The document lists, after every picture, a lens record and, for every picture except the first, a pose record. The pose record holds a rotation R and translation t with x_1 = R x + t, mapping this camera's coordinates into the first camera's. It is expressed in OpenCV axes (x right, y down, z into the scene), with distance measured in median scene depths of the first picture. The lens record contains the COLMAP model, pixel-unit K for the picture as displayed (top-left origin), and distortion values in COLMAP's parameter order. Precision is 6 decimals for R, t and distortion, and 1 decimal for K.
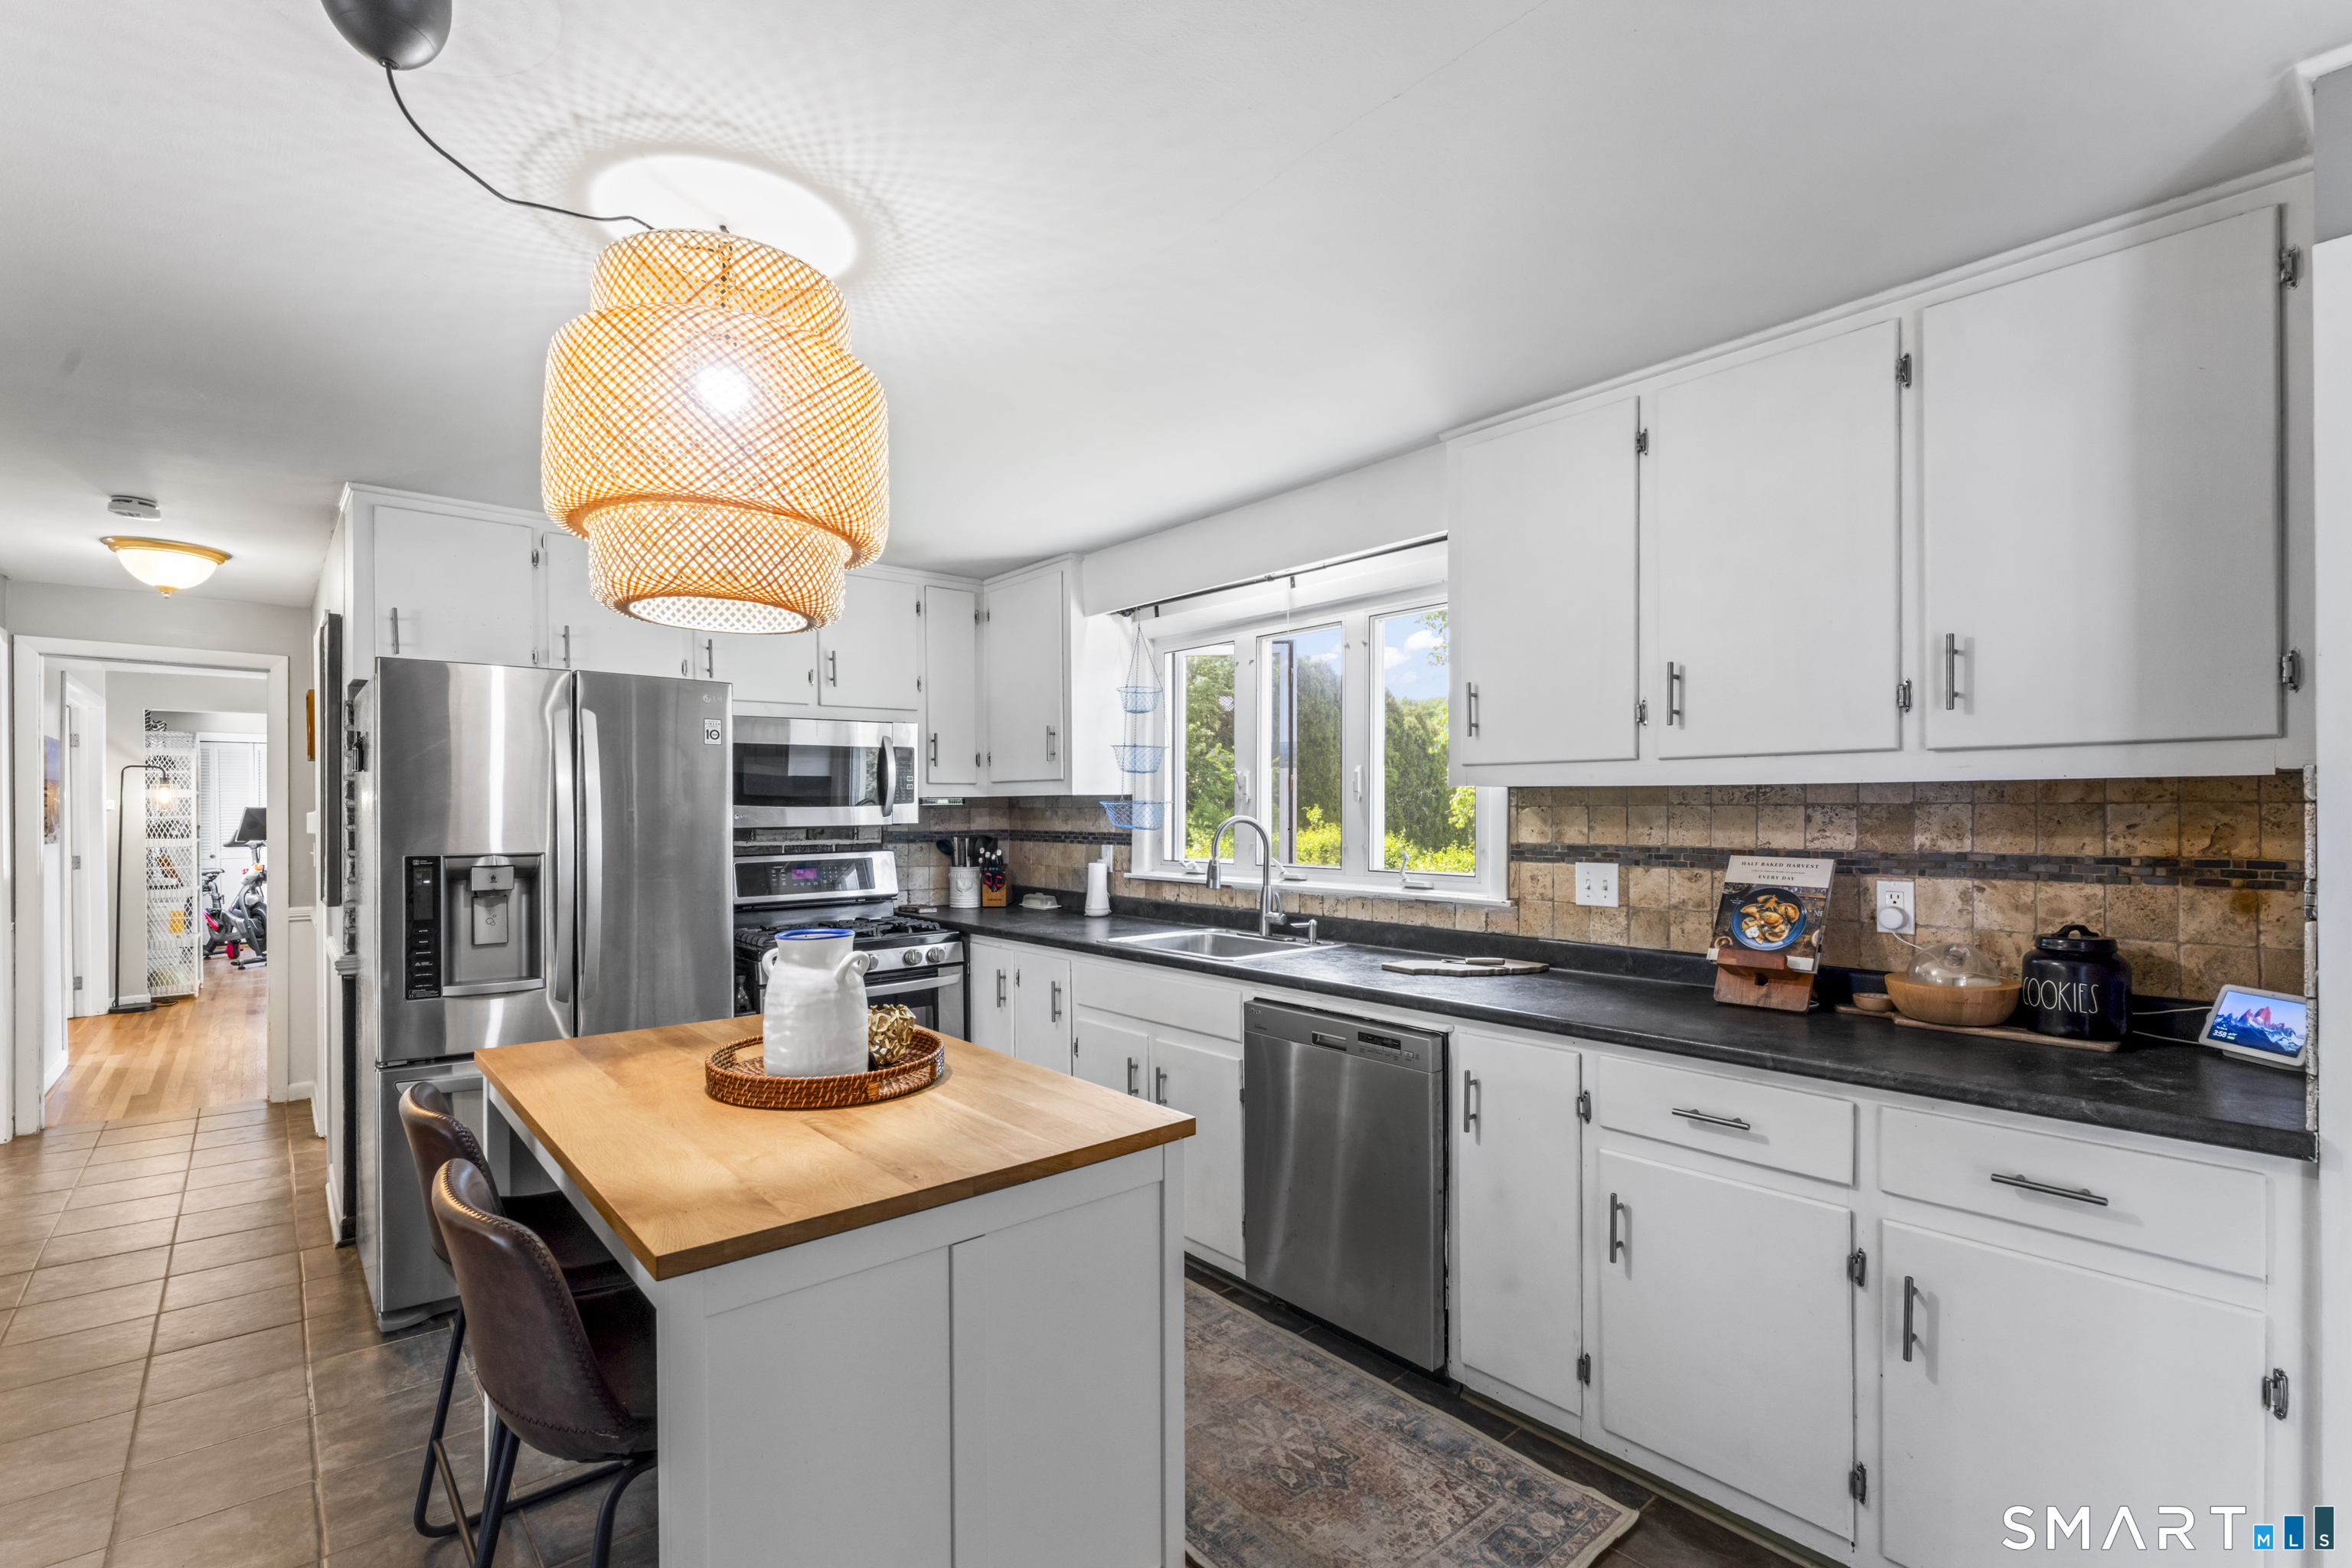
lens RADIAL K [[1053.5, 0, 1169.1], [0, 1053.5, 799.6], [0, 0, 1]] dist [-0.000696, -0.000661]
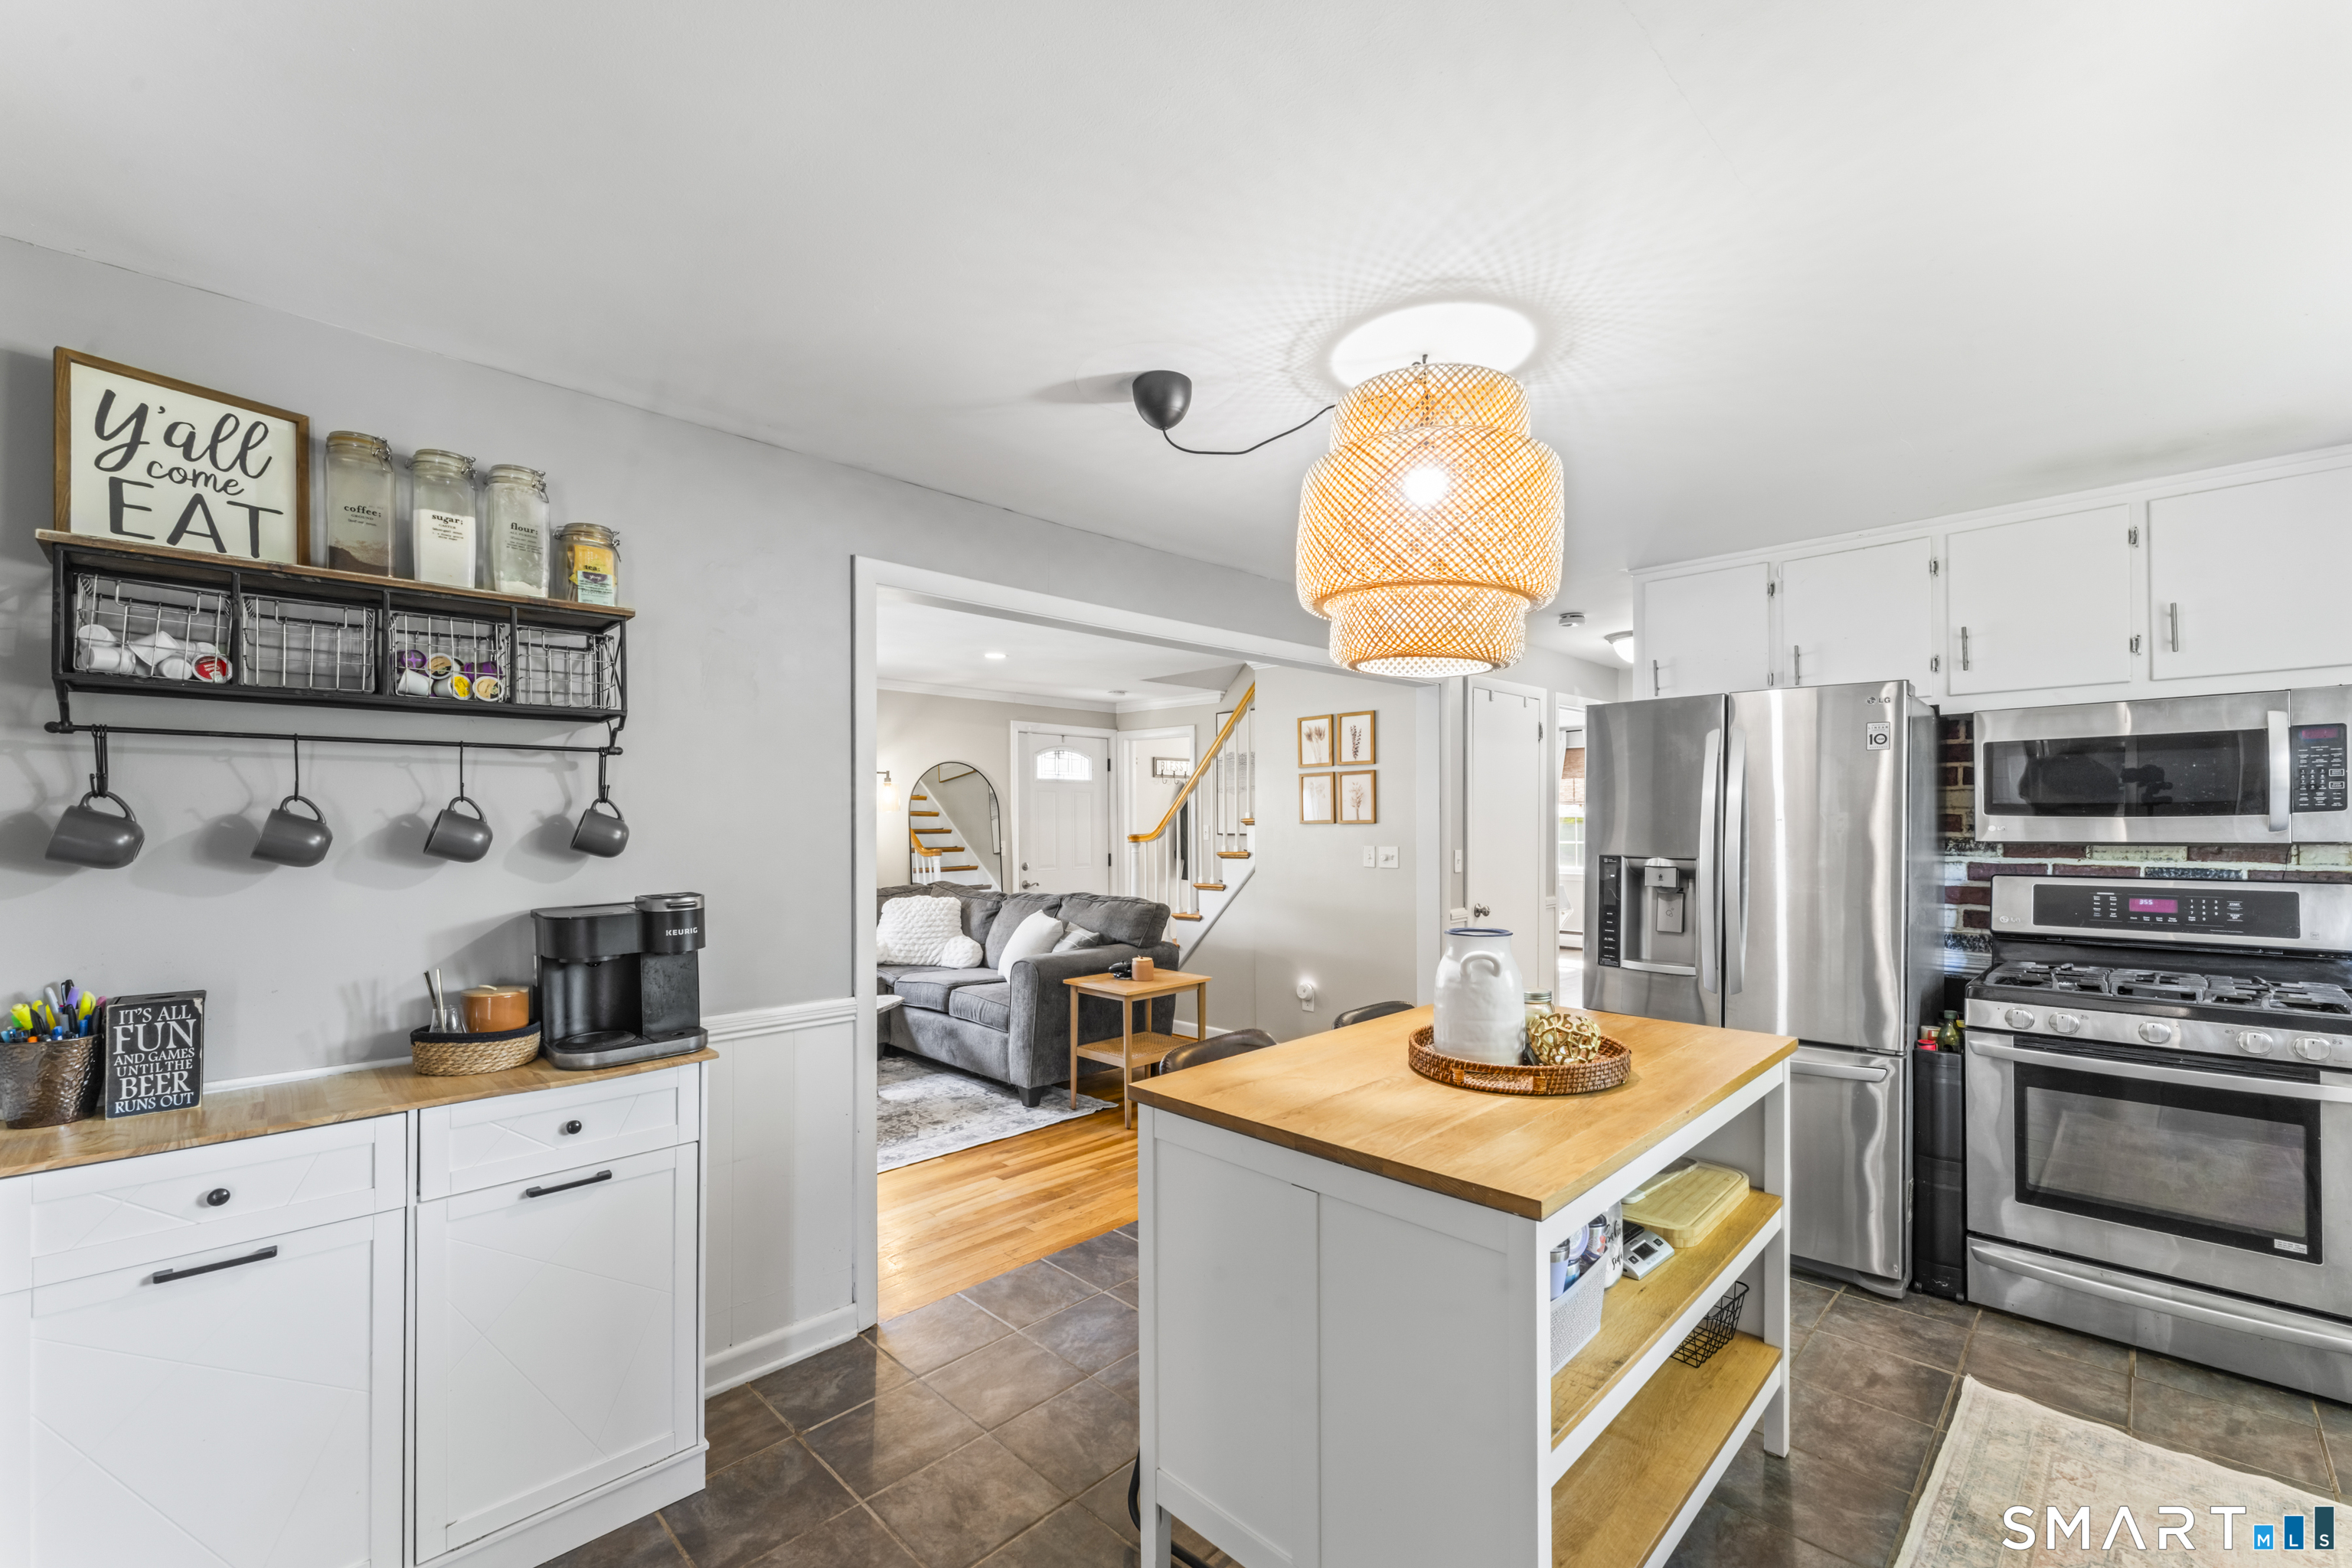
lens RADIAL K [[976.1, 0, 1185.4], [0, 976.1, 805.7], [0, 0, 1]] dist [0.000535, -0.001698]
pose [[0.085764, -0.010558, -0.996260, 0.422120], [0.009004, 0.999911, -0.009821, -0.000084], [0.996275, -0.008128, 0.085851, 0.369534]]
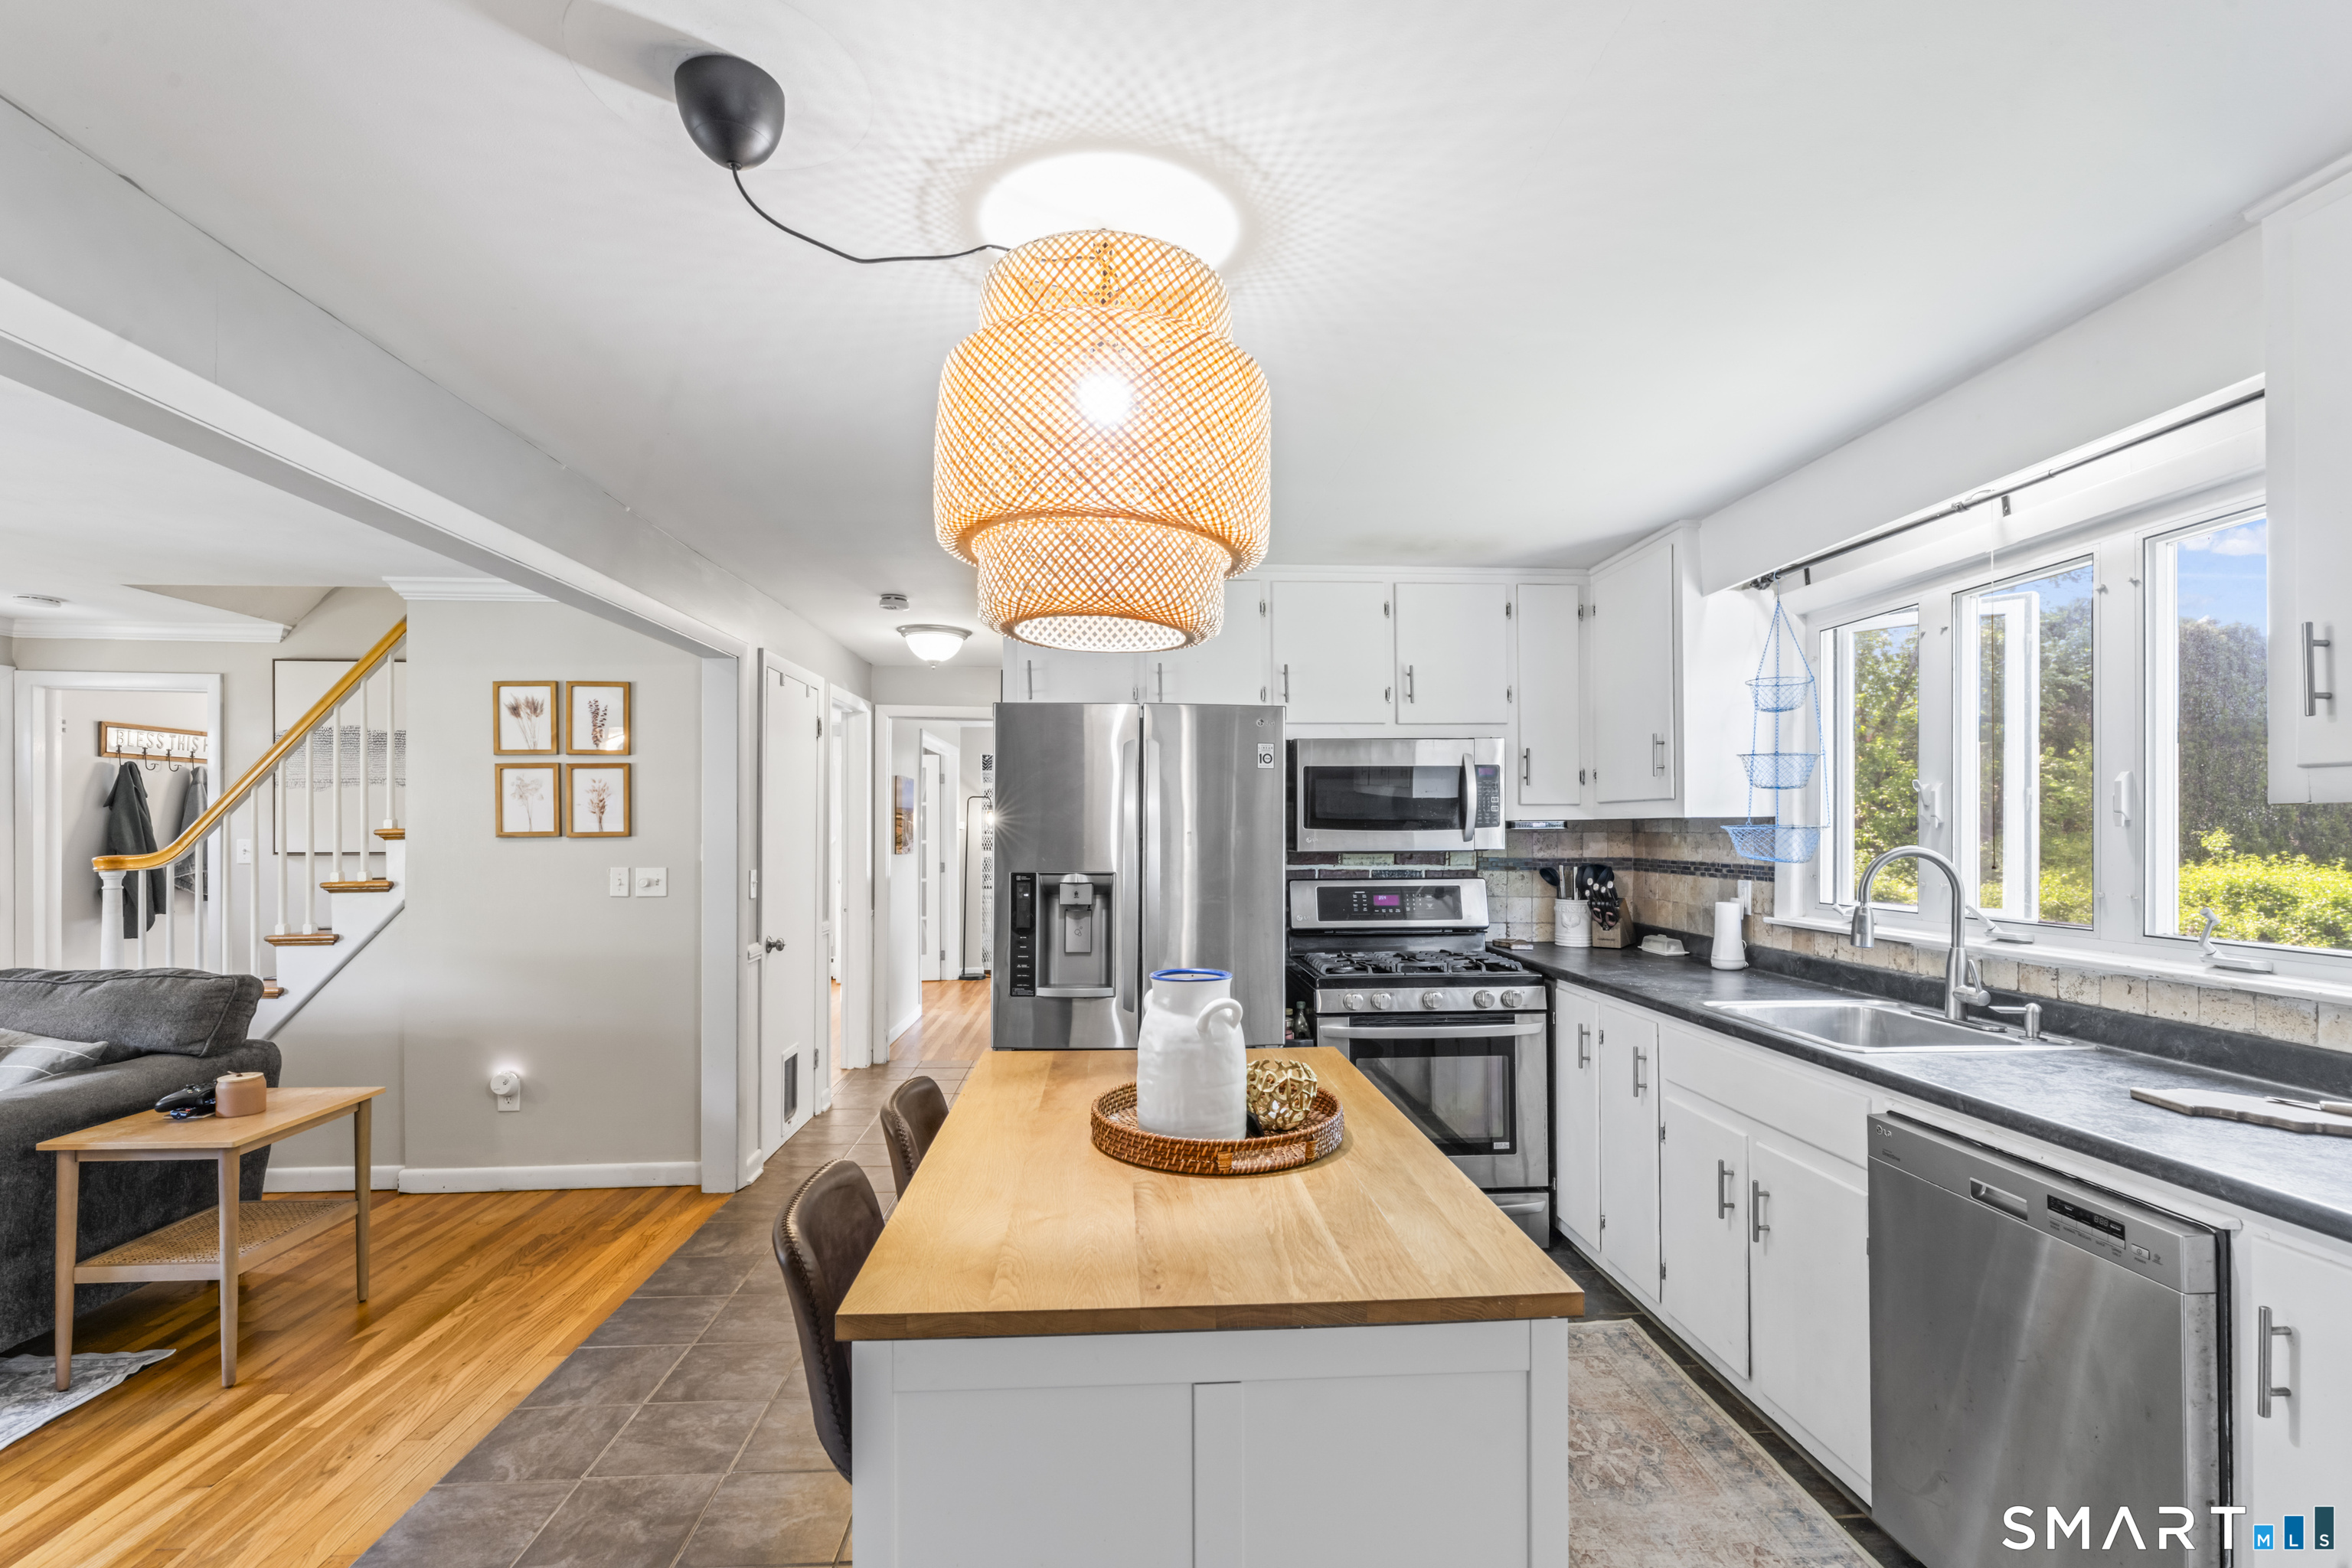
lens RADIAL K [[1071.4, 0, 1192.0], [0, 1071.4, 809.5], [0, 0, 1]] dist [0.000758, -0.001554]
pose [[0.805607, -0.006564, -0.592414, 0.131212], [0.000576, 0.999947, -0.010296, -0.003140], [0.592450, 0.007953, 0.805568, 0.158750]]
